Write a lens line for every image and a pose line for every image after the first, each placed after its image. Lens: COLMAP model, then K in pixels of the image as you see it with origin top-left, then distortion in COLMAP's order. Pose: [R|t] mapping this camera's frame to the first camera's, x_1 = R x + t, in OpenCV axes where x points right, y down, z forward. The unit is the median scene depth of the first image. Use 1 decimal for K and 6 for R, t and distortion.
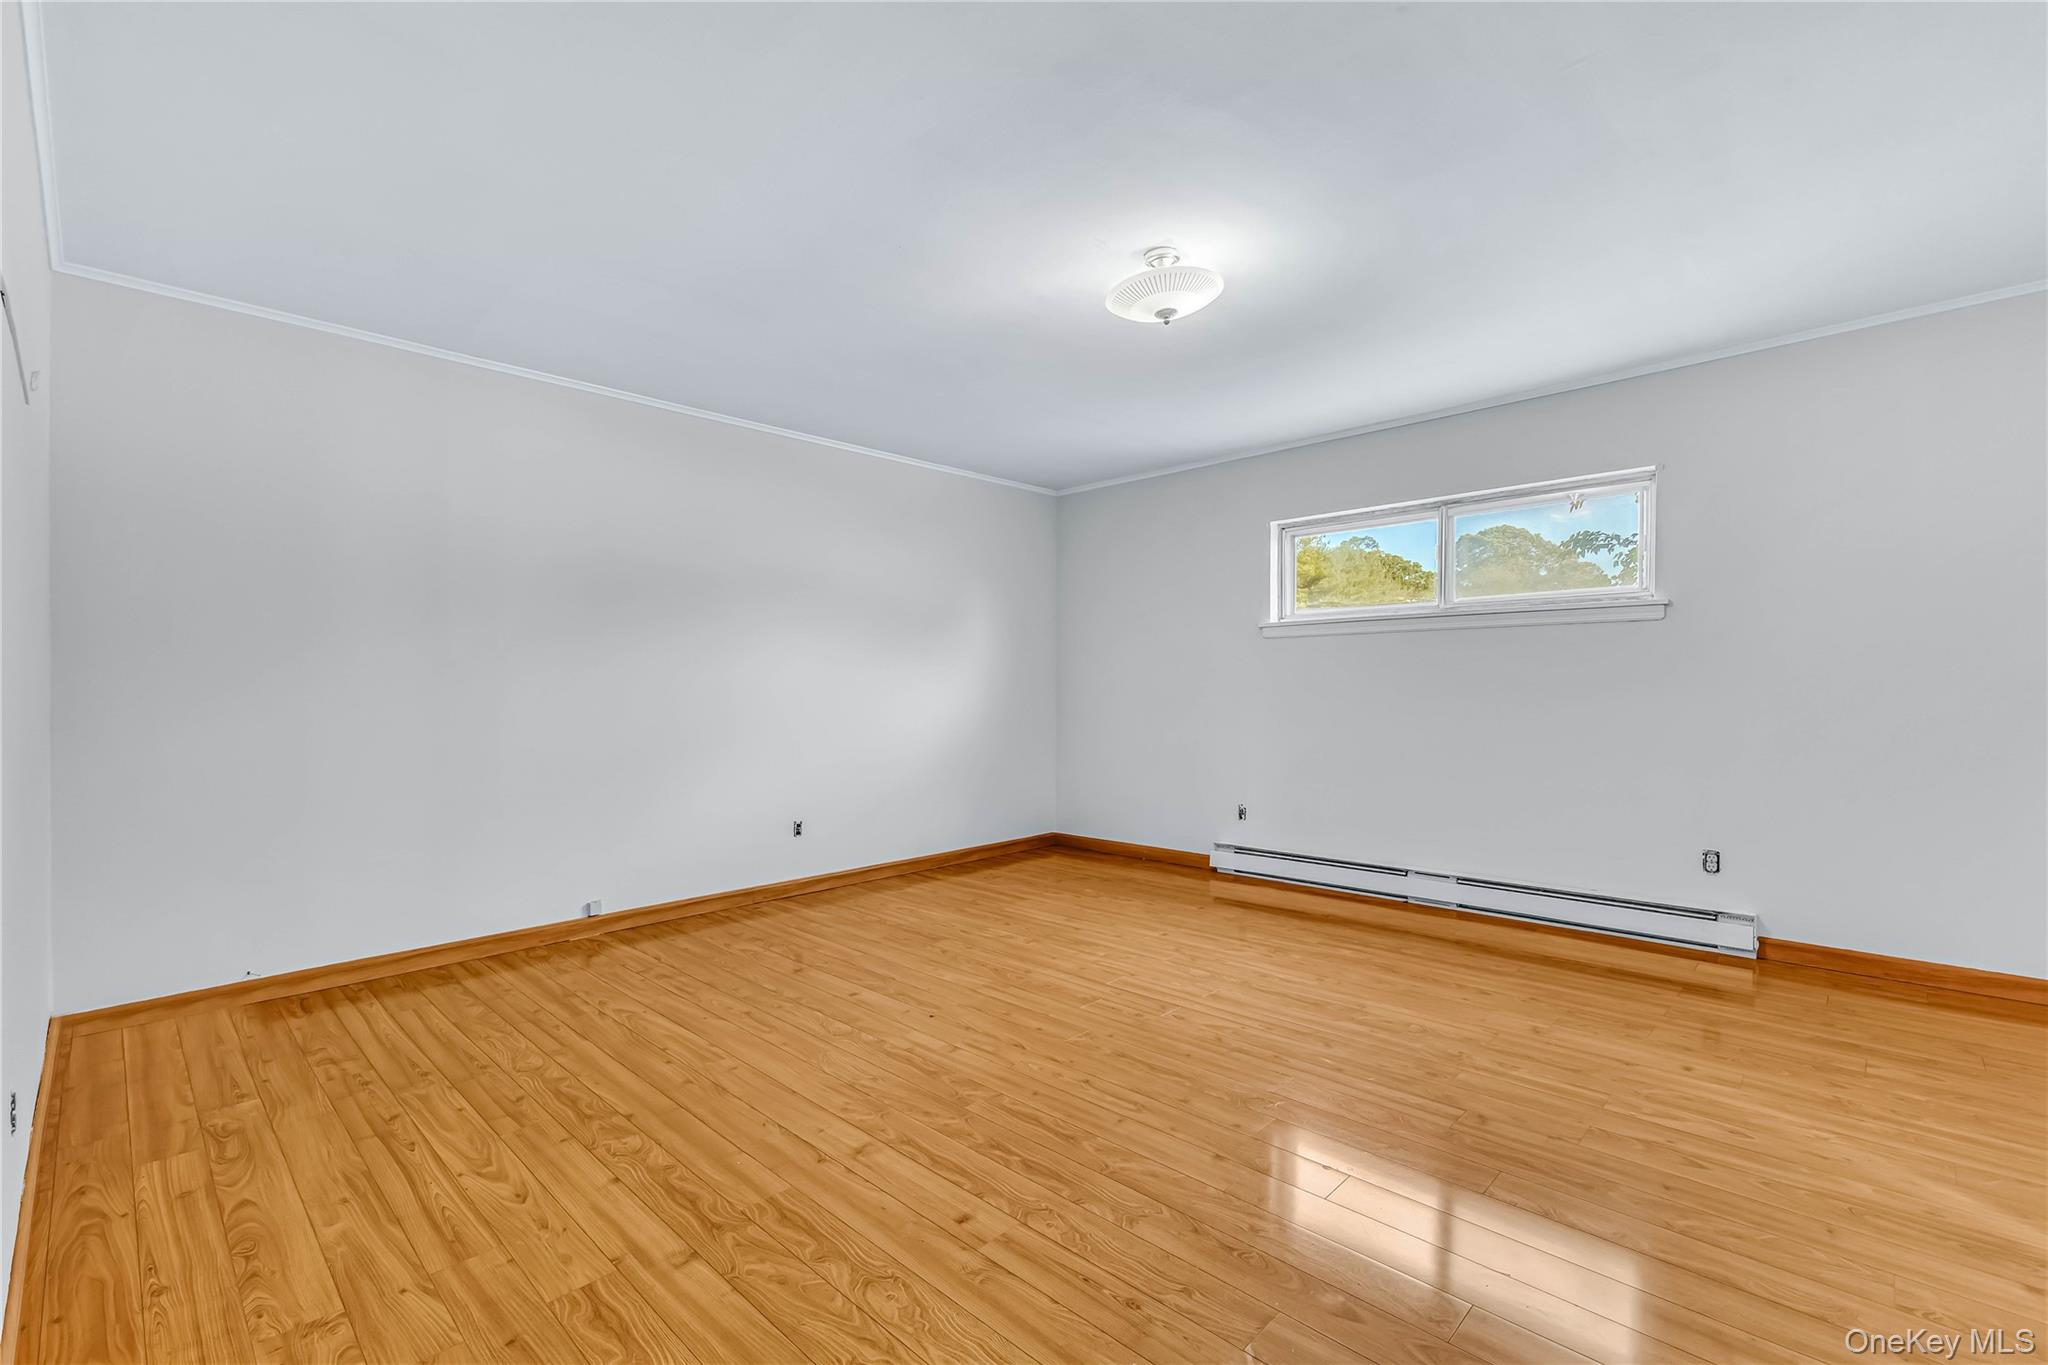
lens RADIAL K [[906.6, 0, 1016.2], [0, 906.6, 680.9], [0, 0, 1]] dist [0.013034, -0.006817]
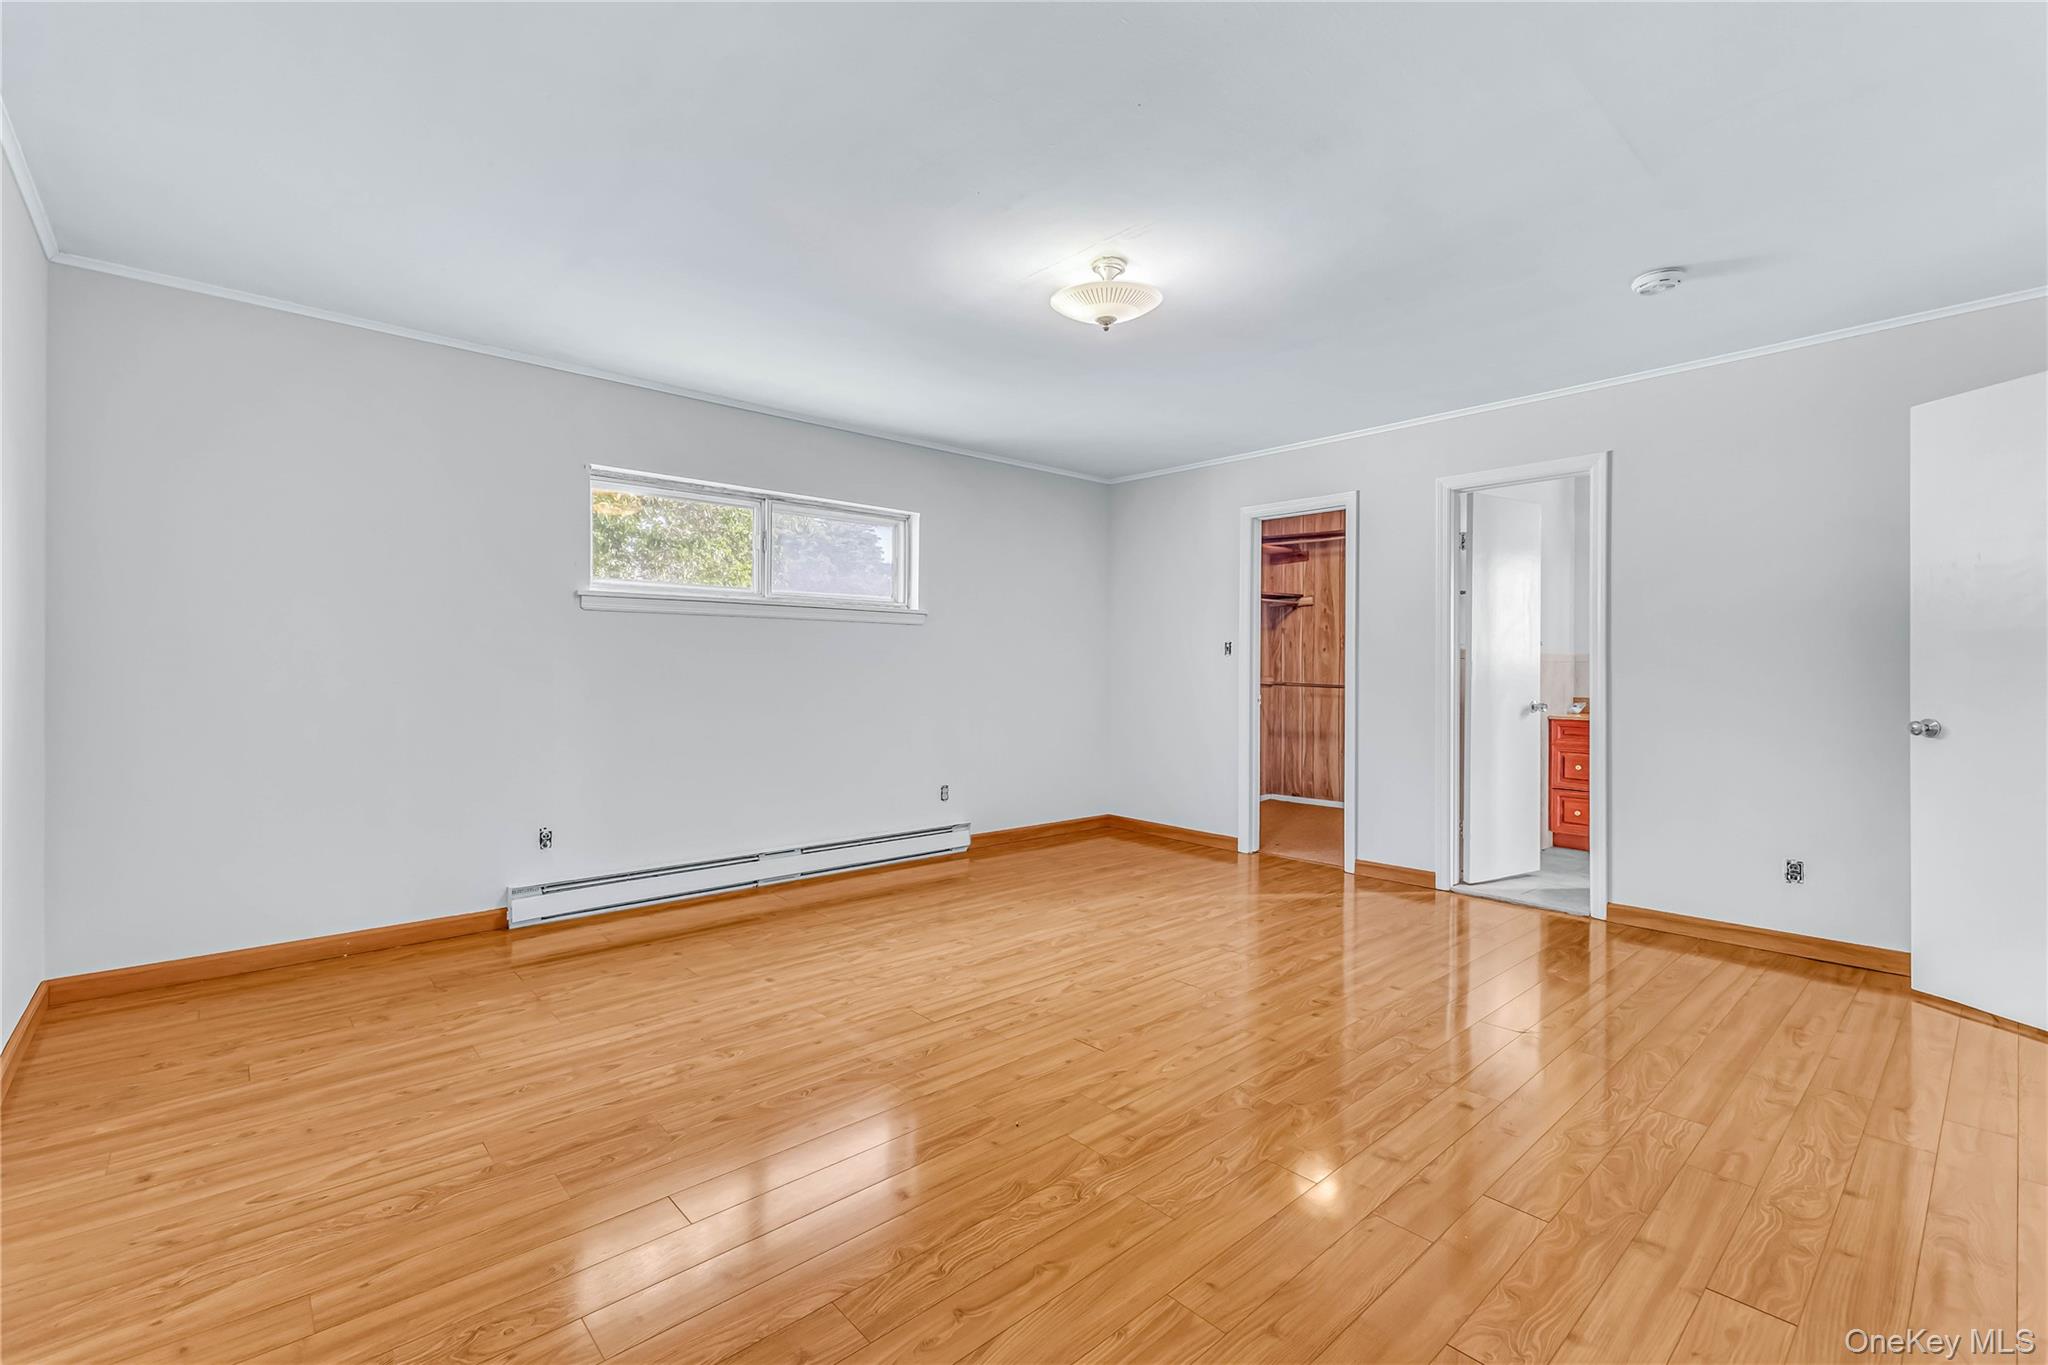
lens RADIAL K [[906.6, 0, 1016.2], [0, 906.6, 680.9], [0, 0, 1]] dist [0.013034, -0.006817]
pose [[0.047474, -0.004359, 0.998863, -0.714381], [-0.010679, 0.999931, 0.004871, 0.009048], [-0.998815, -0.010898, 0.047424, 0.846732]]
